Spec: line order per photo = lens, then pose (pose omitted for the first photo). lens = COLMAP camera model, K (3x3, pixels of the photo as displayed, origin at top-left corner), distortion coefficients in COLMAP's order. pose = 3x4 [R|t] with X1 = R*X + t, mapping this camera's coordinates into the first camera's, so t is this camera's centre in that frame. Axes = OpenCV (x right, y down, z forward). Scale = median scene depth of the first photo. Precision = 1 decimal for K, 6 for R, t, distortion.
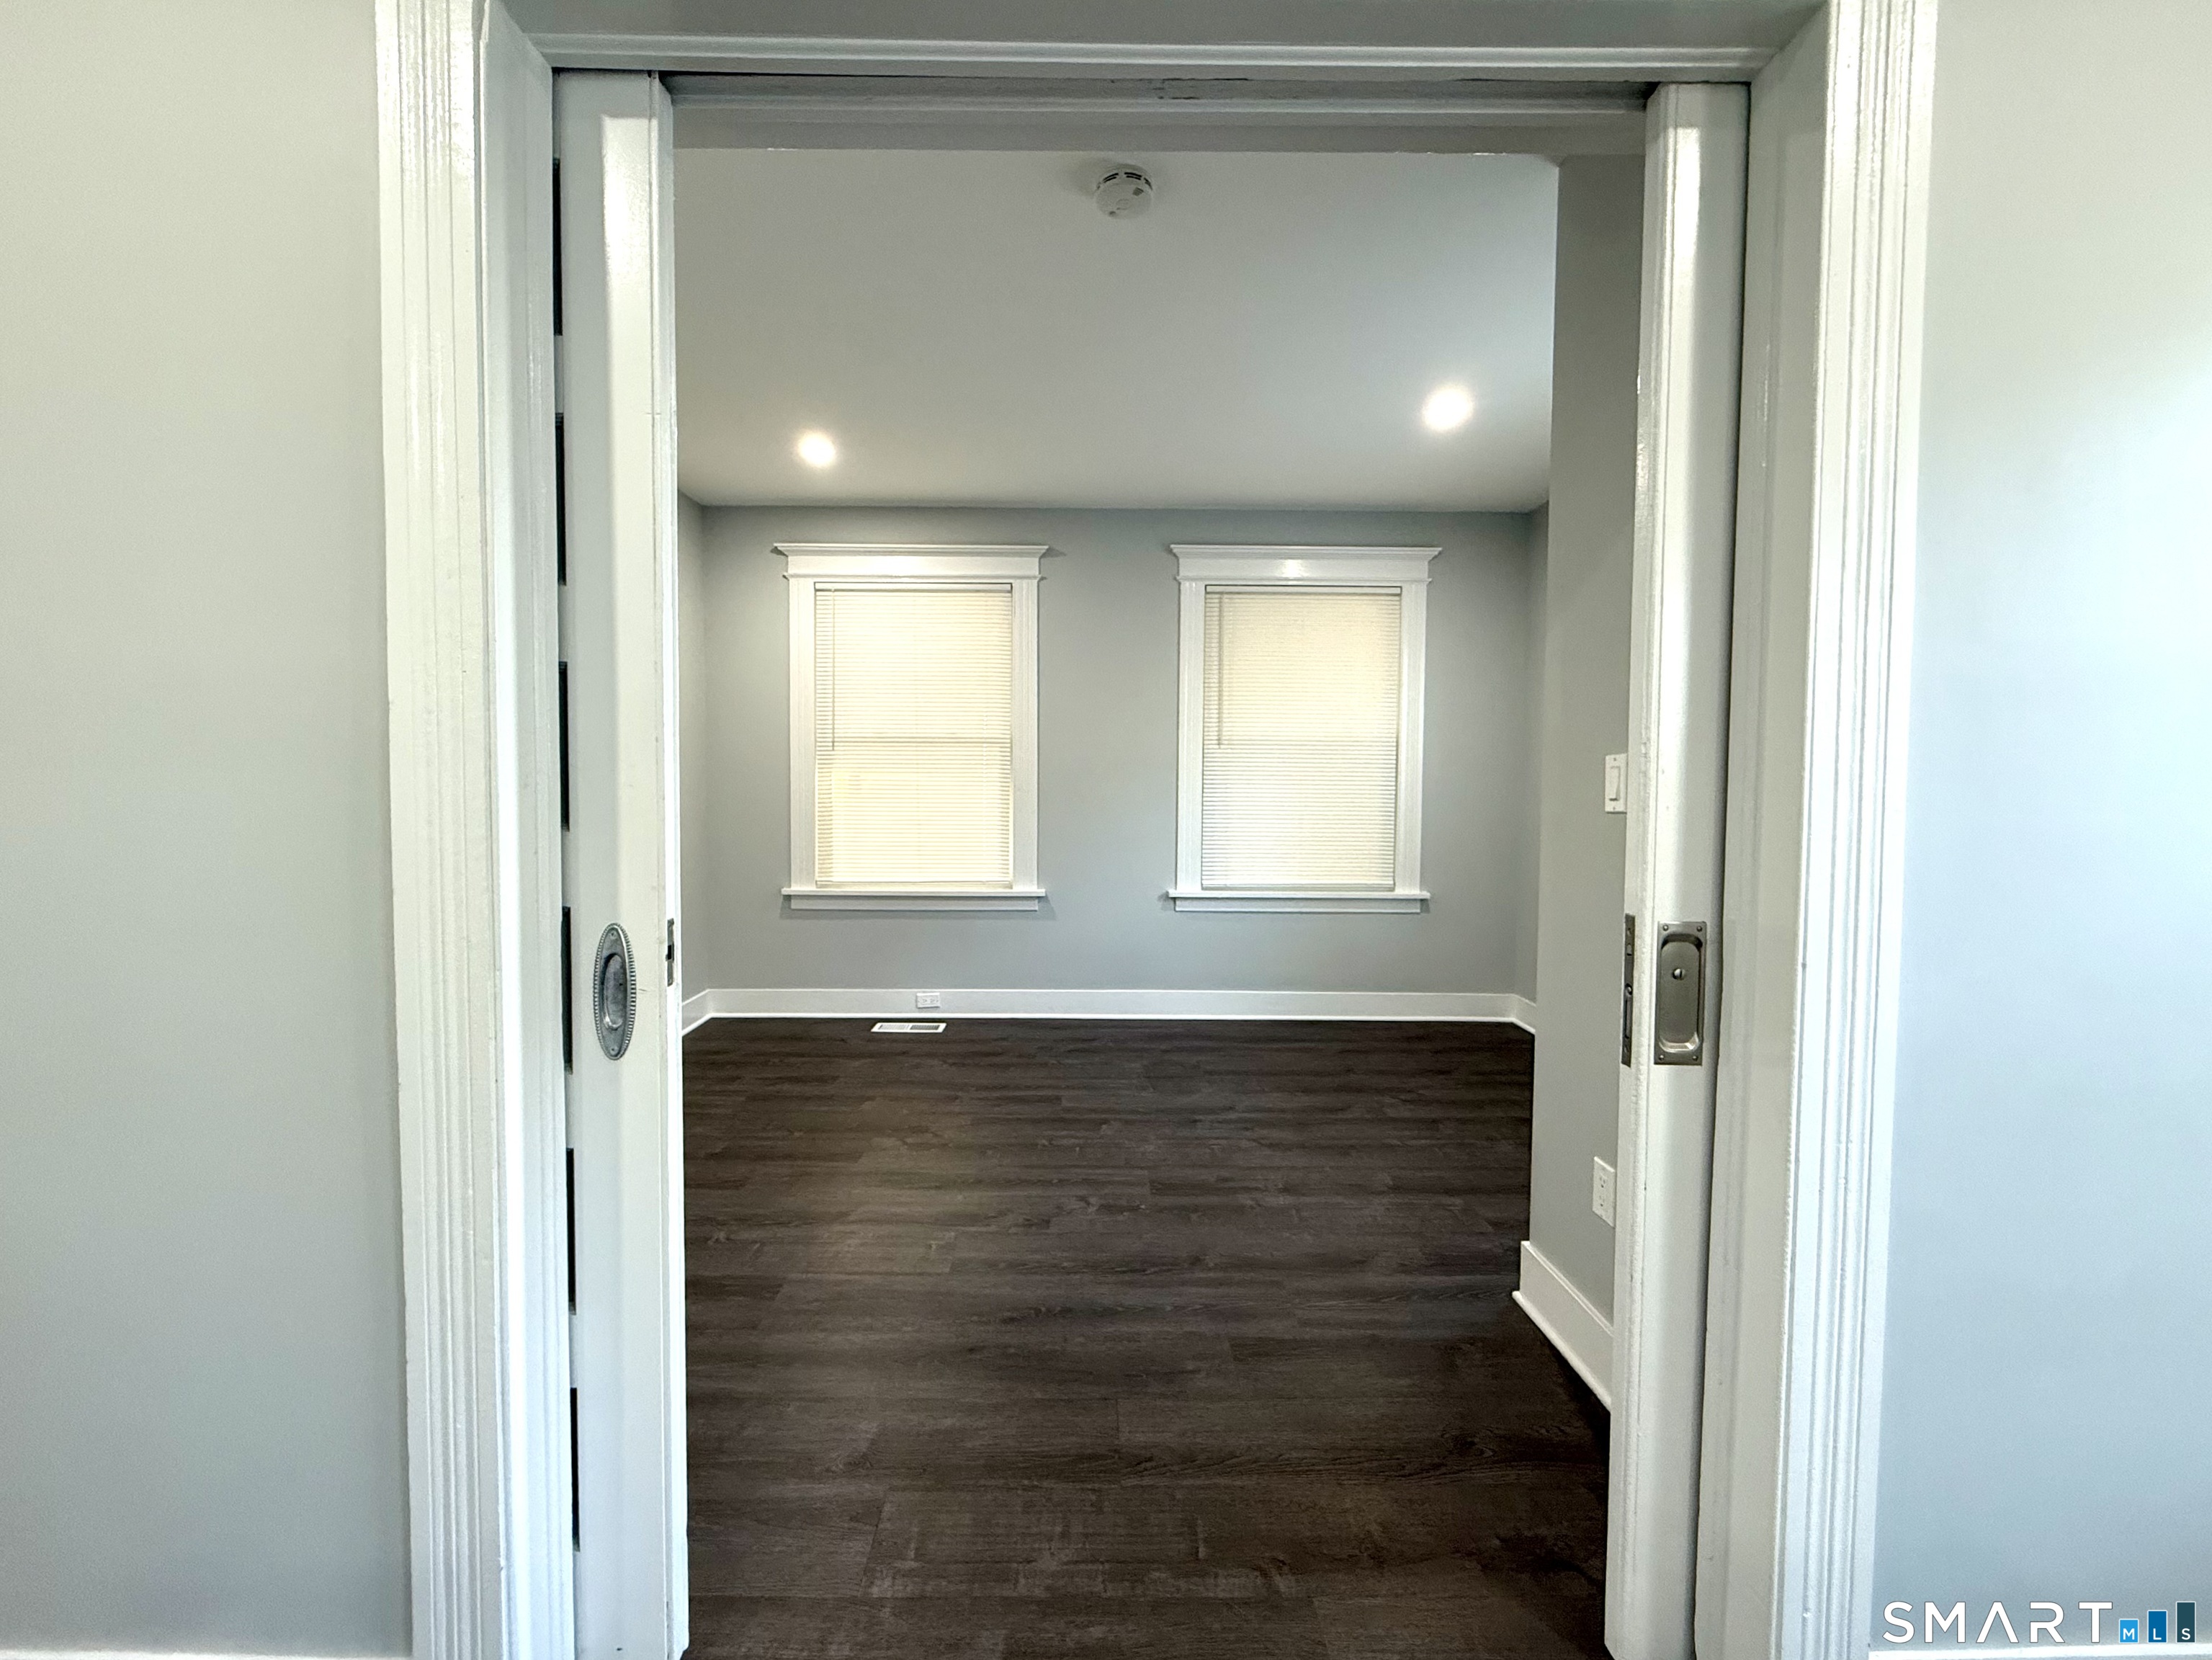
lens RADIAL K [[950.9, 0, 1106.0], [0, 950.9, 830.0], [0, 0, 1]] dist [0.000349, 0.000082]
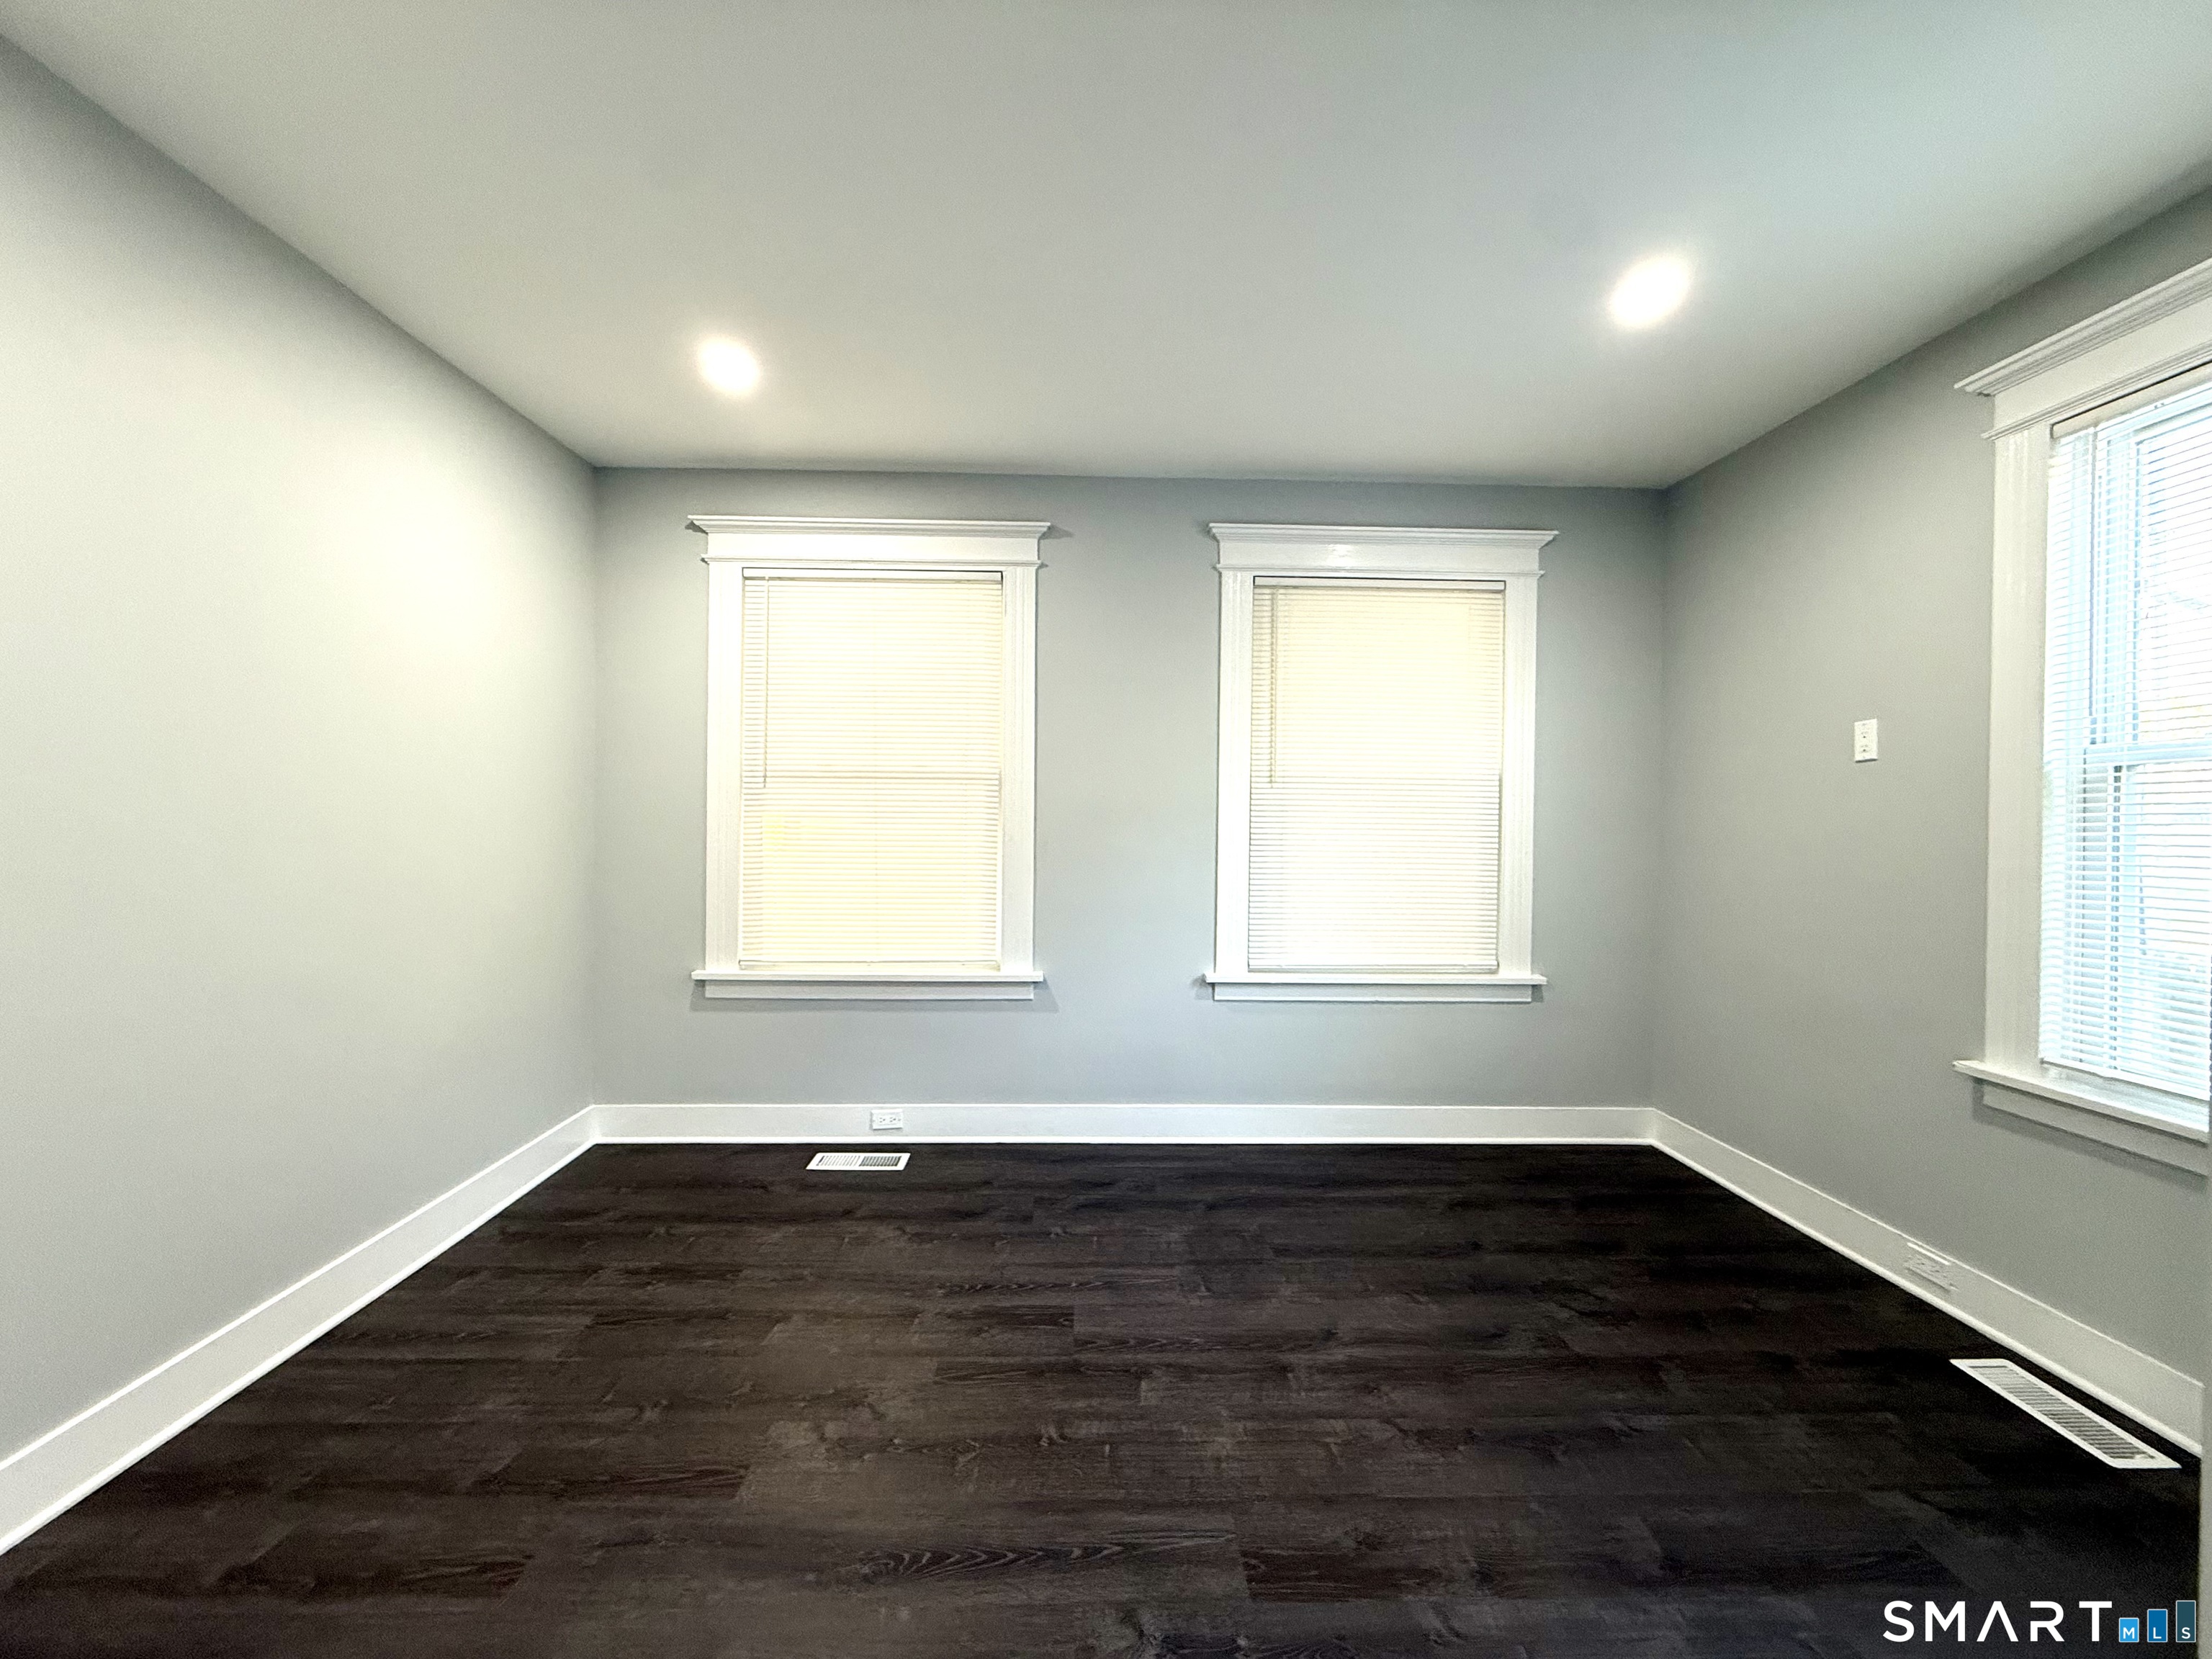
lens RADIAL K [[885.6, 0, 1106.0], [0, 885.6, 829.5], [0, 0, 1]] dist [-0.000673, -0.000073]
pose [[0.999728, 0.003864, 0.023004, -0.033513], [-0.003146, 0.999508, -0.031192, -0.031981], [-0.023114, 0.031111, 0.999249, 0.315429]]
